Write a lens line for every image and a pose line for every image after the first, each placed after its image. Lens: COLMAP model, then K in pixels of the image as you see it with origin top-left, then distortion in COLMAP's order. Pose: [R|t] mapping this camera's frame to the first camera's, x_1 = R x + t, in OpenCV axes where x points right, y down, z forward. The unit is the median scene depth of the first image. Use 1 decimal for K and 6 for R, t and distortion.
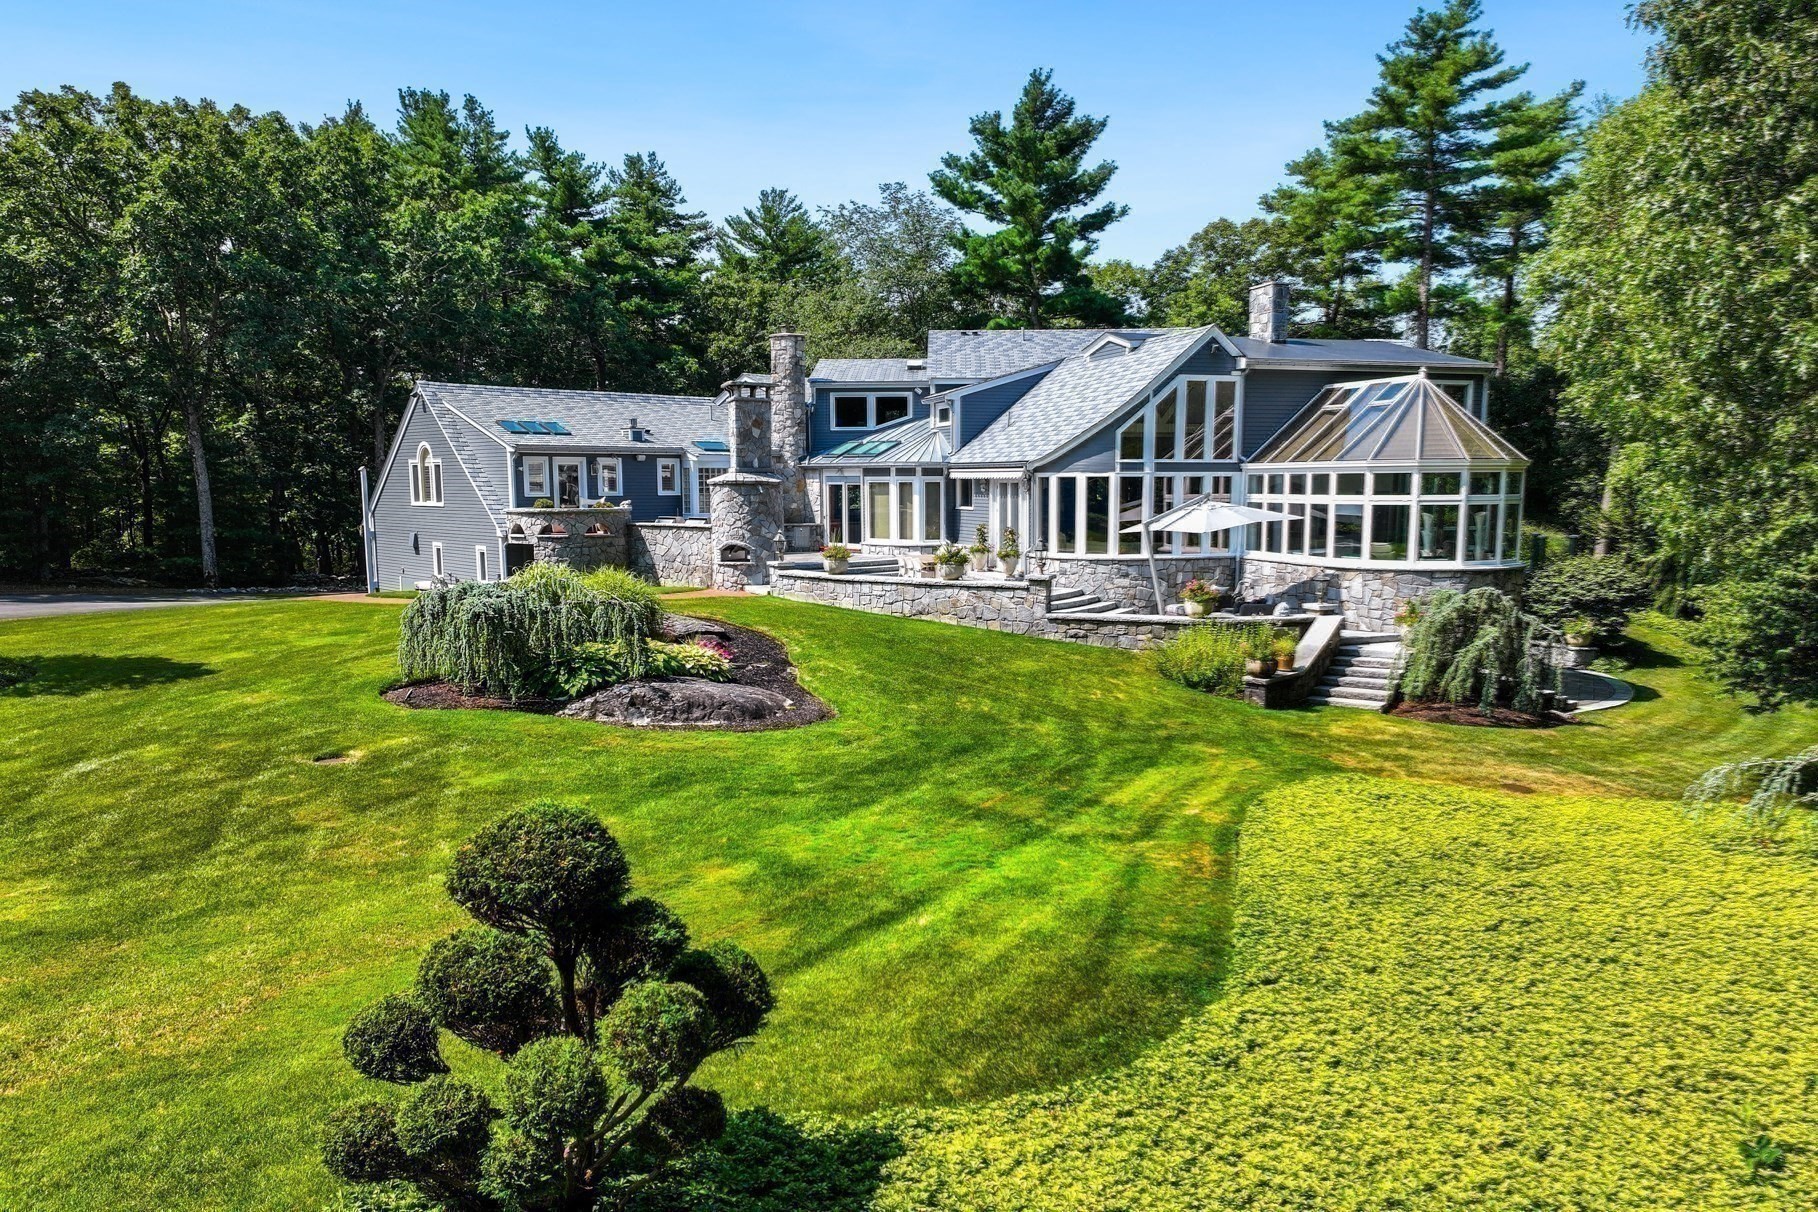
lens RADIAL K [[1228.5, 0, 901.6], [0, 1228.5, 717.5], [0, 0, 1]] dist [0.011188, -0.002902]
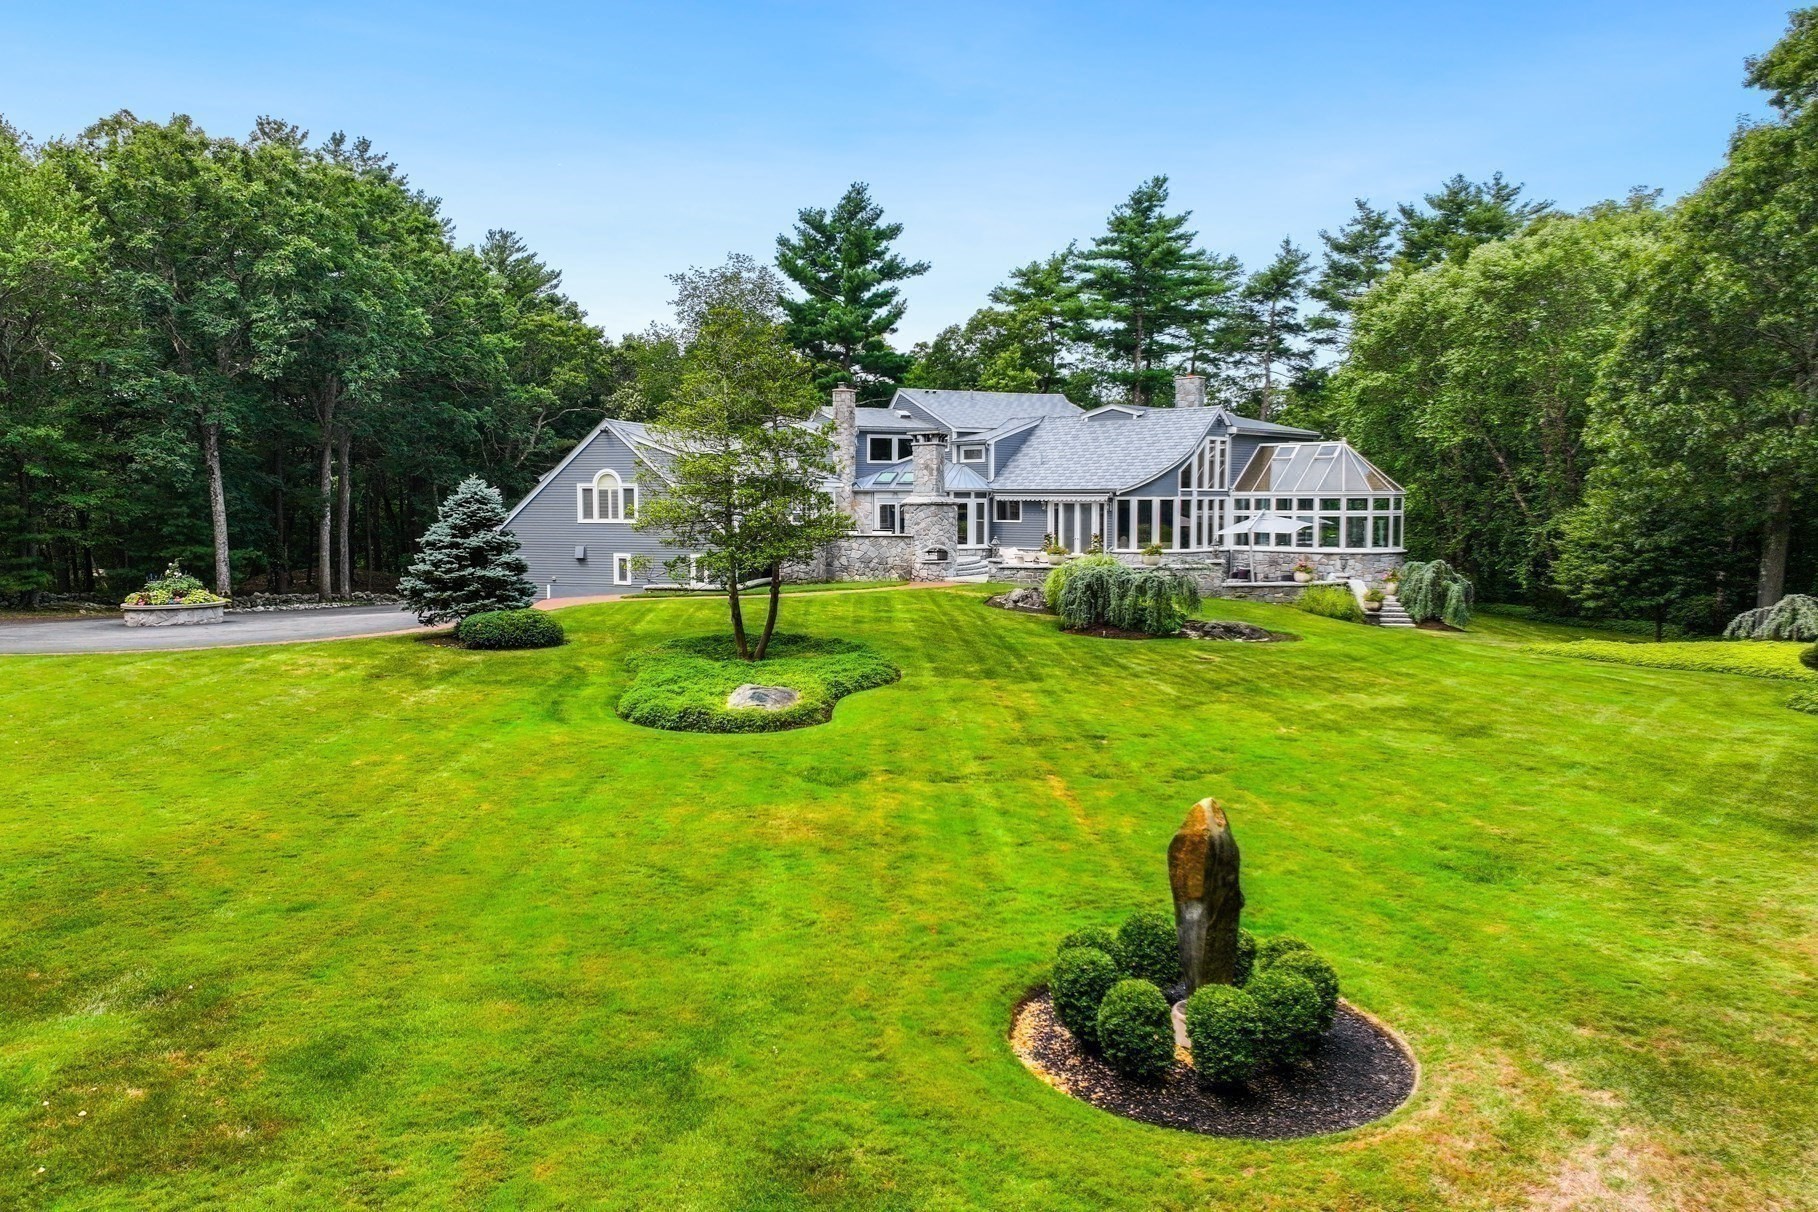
lens RADIAL K [[1263.5, 0, 909.0], [0, 1263.5, 606.0], [0, 0, 1]] dist [0.005594, 0.001561]
pose [[0.879430, -0.037100, 0.474581, -0.709117], [0.088244, 0.992384, -0.085943, 0.034526], [-0.467778, 0.117460, 0.876006, -0.171644]]
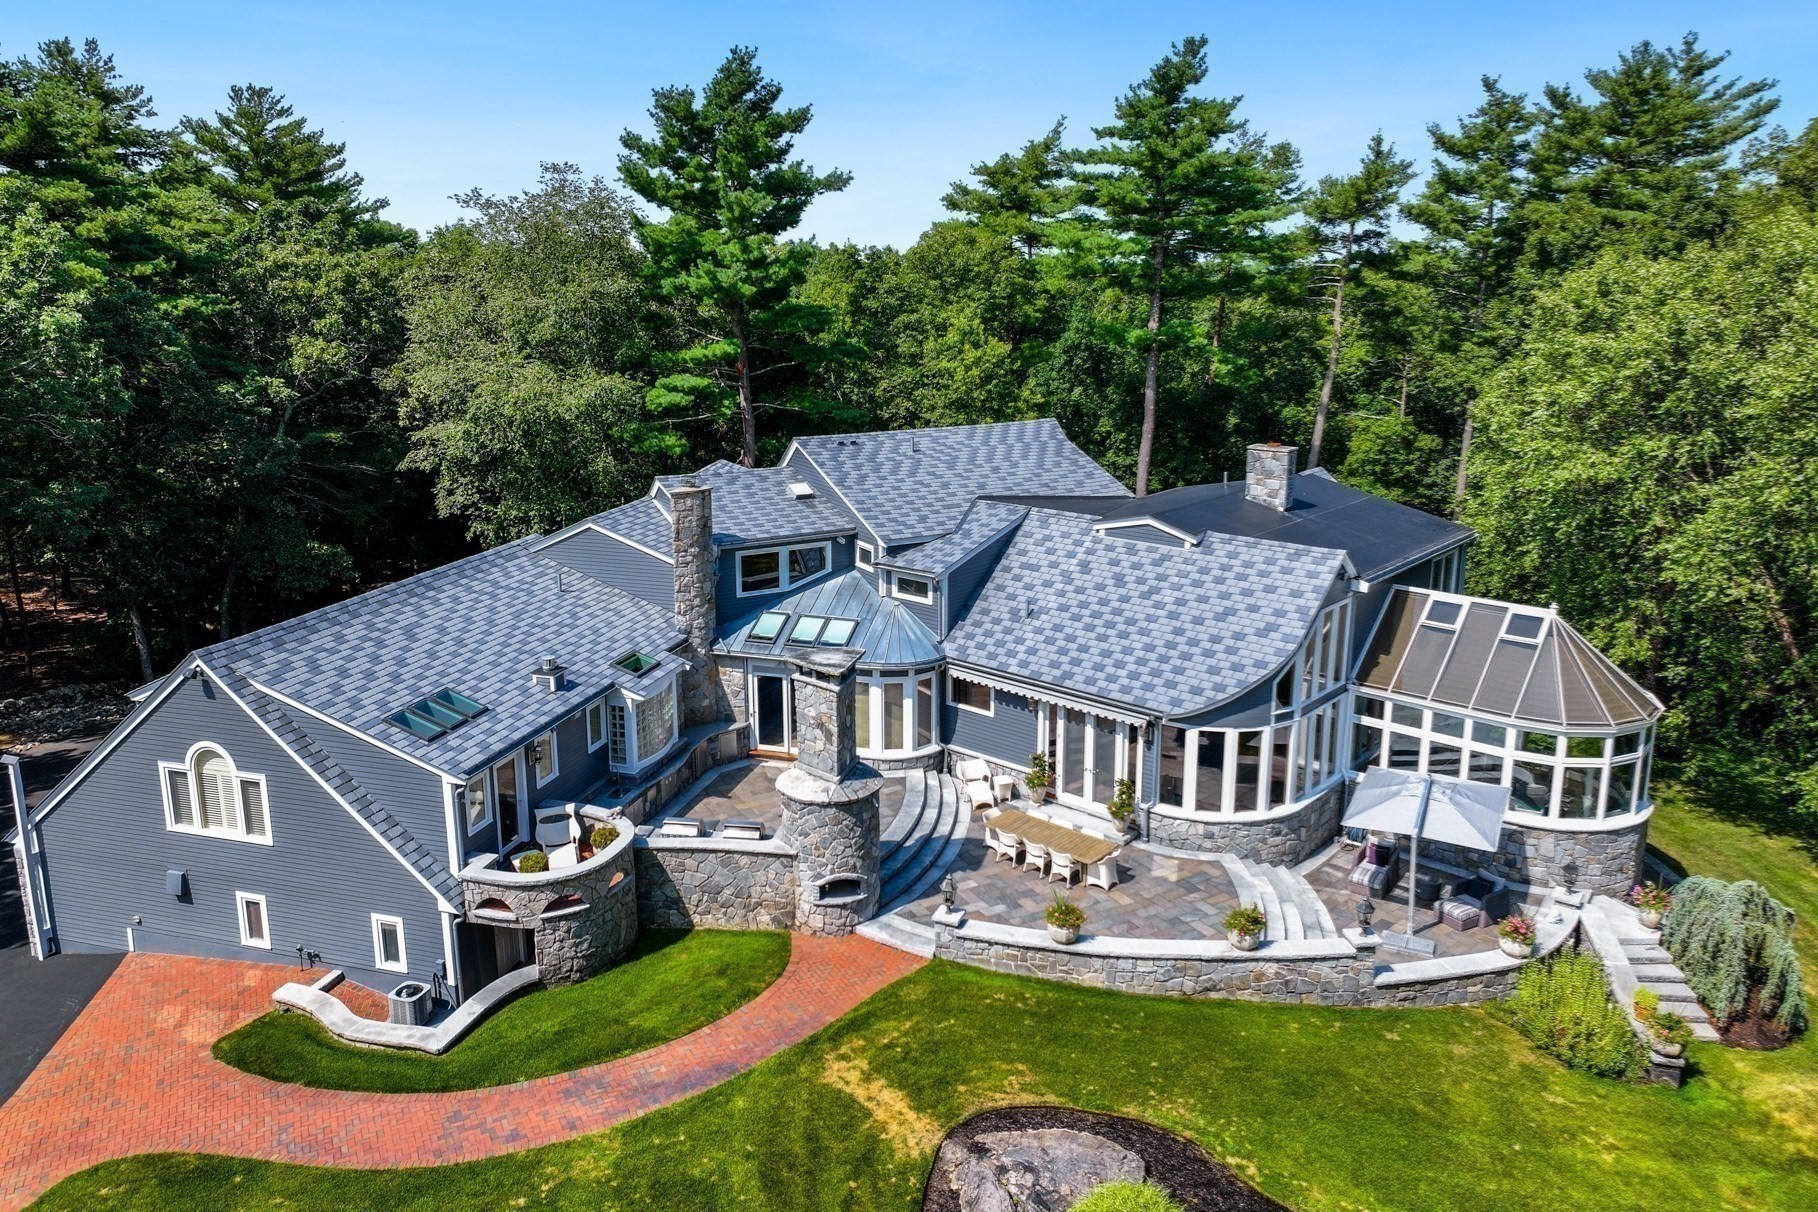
lens RADIAL K [[1263.5, 0, 909.0], [0, 1263.5, 606.0], [0, 0, 1]] dist [0.005594, 0.001561]
pose [[0.861197, -0.122188, 0.493366, -0.388866], [0.094865, 0.992258, 0.080154, -0.306859], [-0.499340, -0.022226, 0.866121, 0.282381]]
